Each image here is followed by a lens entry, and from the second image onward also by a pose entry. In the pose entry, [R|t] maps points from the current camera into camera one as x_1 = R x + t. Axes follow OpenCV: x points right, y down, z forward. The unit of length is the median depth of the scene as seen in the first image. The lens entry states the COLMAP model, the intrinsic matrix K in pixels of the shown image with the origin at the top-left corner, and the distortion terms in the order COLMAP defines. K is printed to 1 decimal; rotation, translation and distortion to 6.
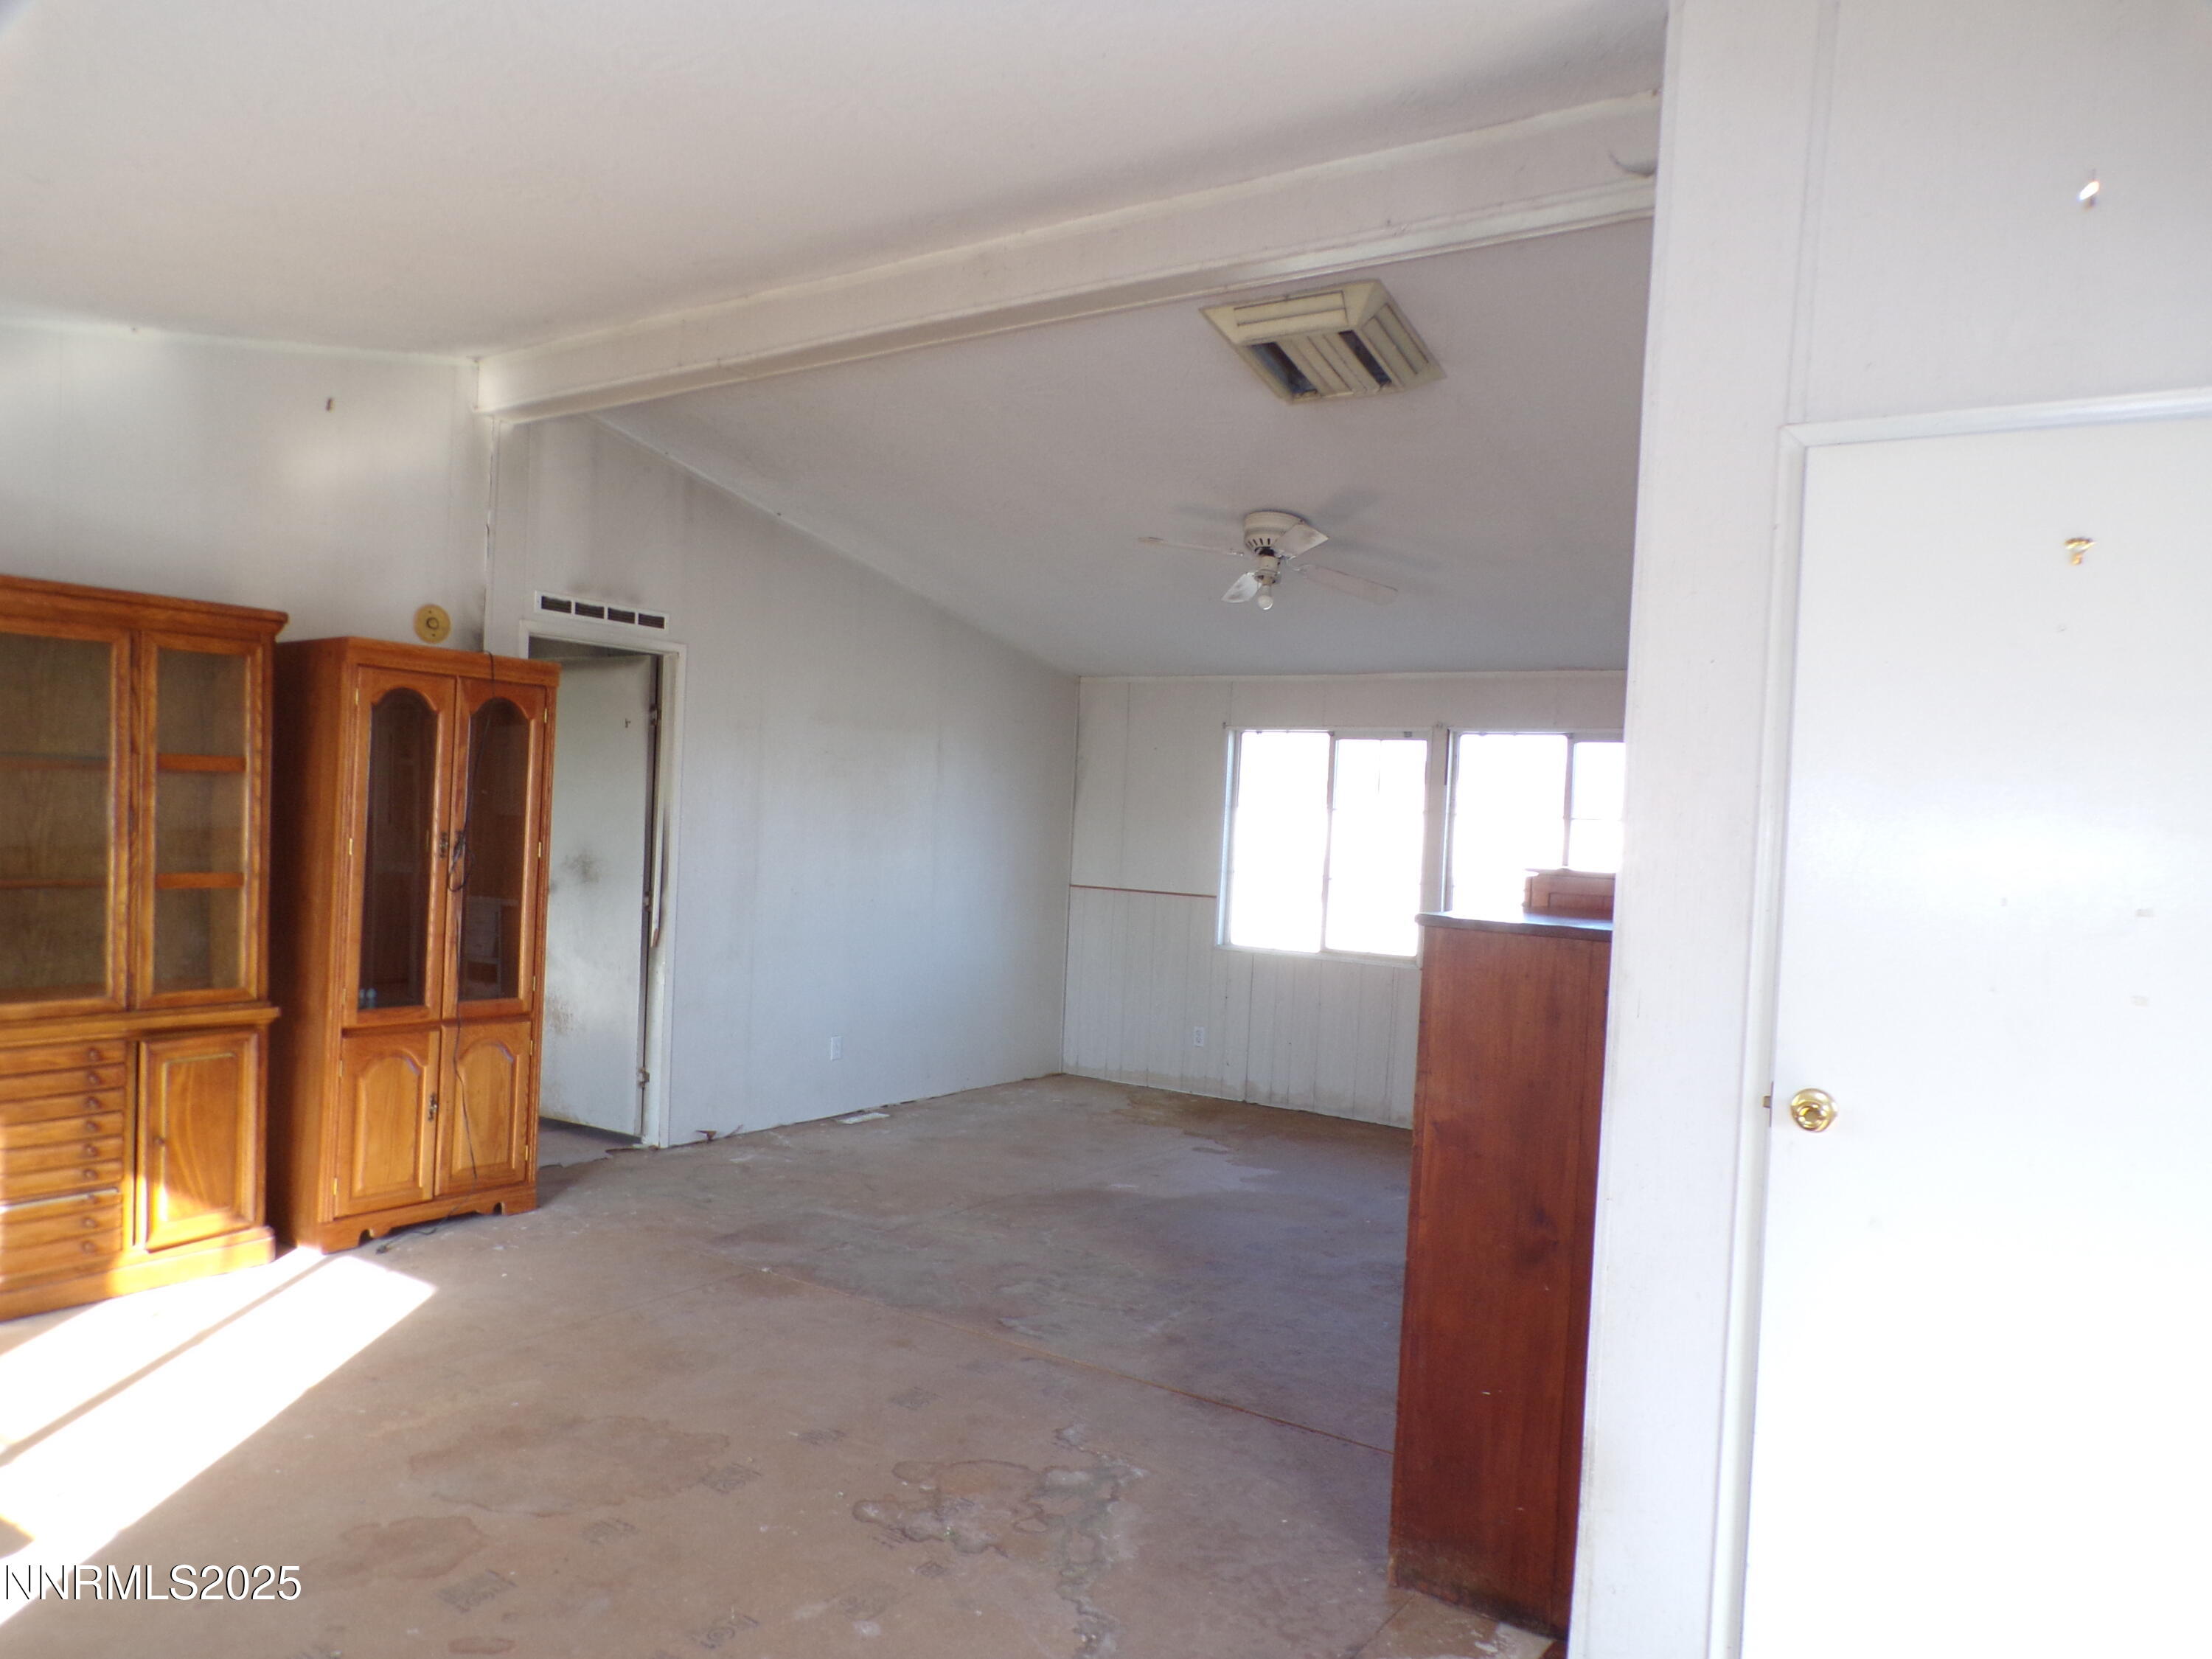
lens RADIAL K [[1528.0, 0, 1103.8], [0, 1528.0, 837.2], [0, 0, 1]] dist [0.004385, 0.003653]
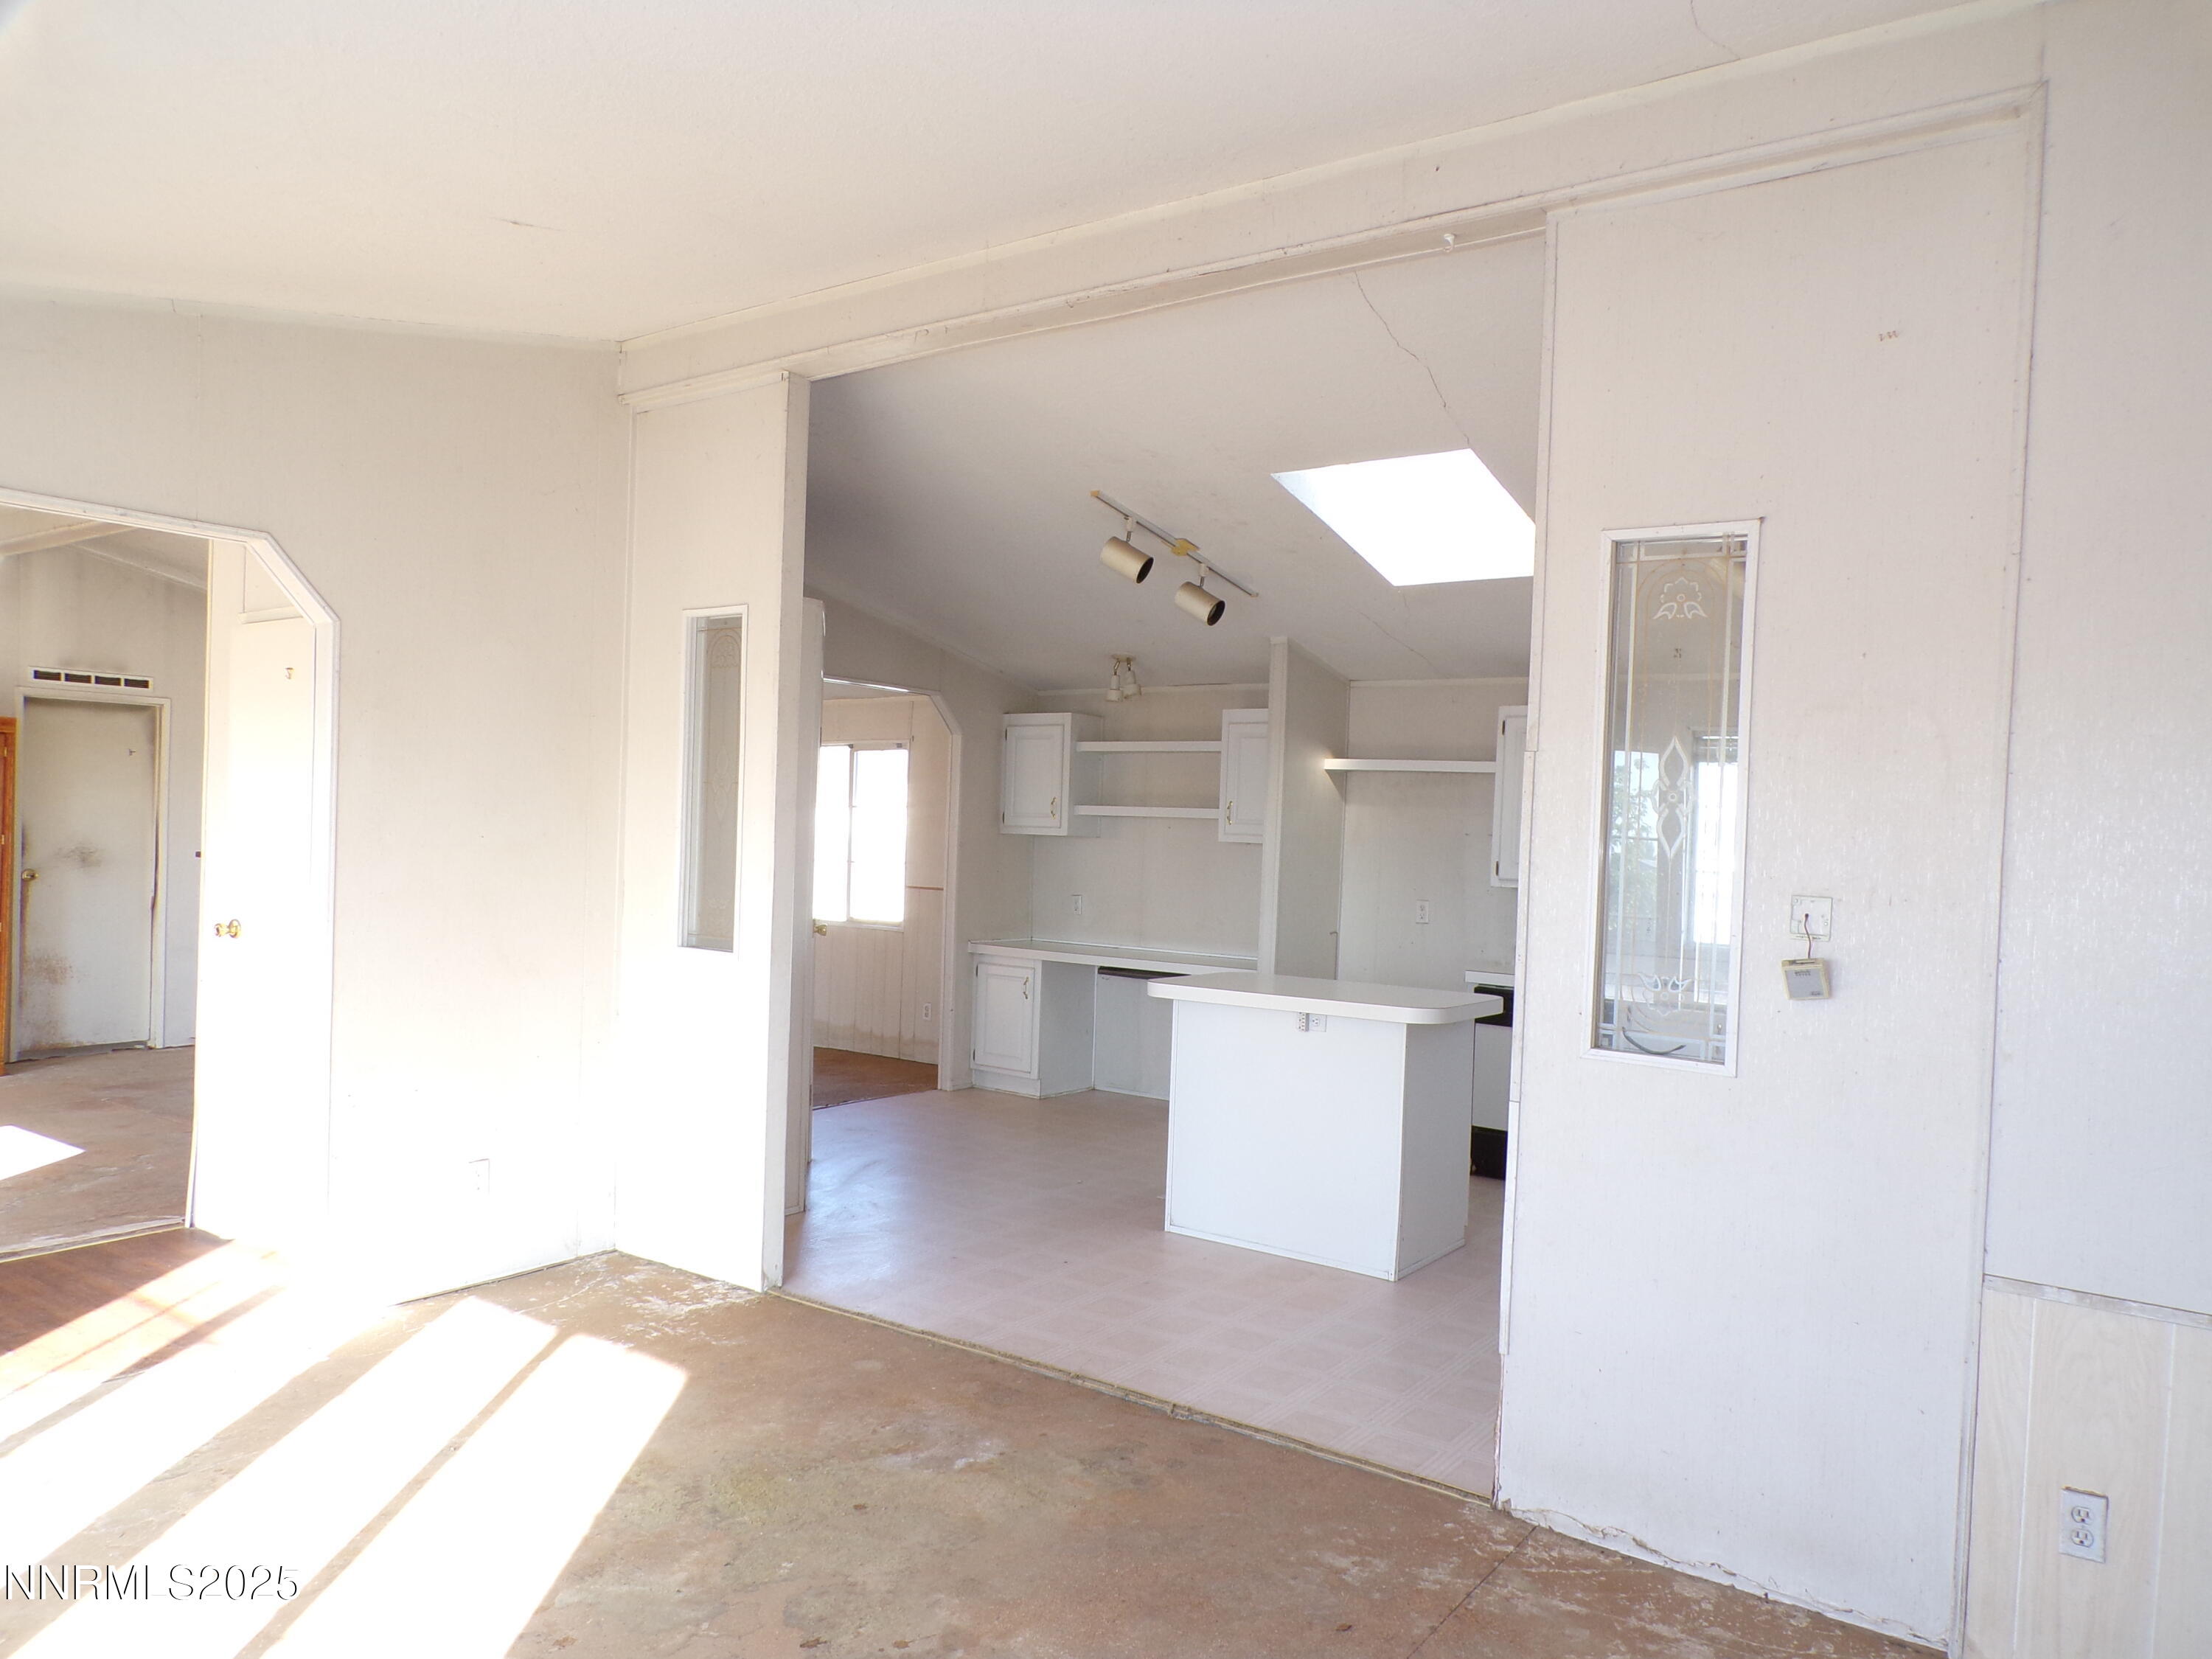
lens RADIAL K [[1528.0, 0, 1107.9], [0, 1528.0, 826.4], [0, 0, 1]] dist [0.004385, 0.003653]
pose [[0.999489, -0.022973, -0.022220, 0.648554], [0.022687, 0.999657, -0.013062, 0.032476], [0.022512, 0.012551, 0.999668, -0.417530]]
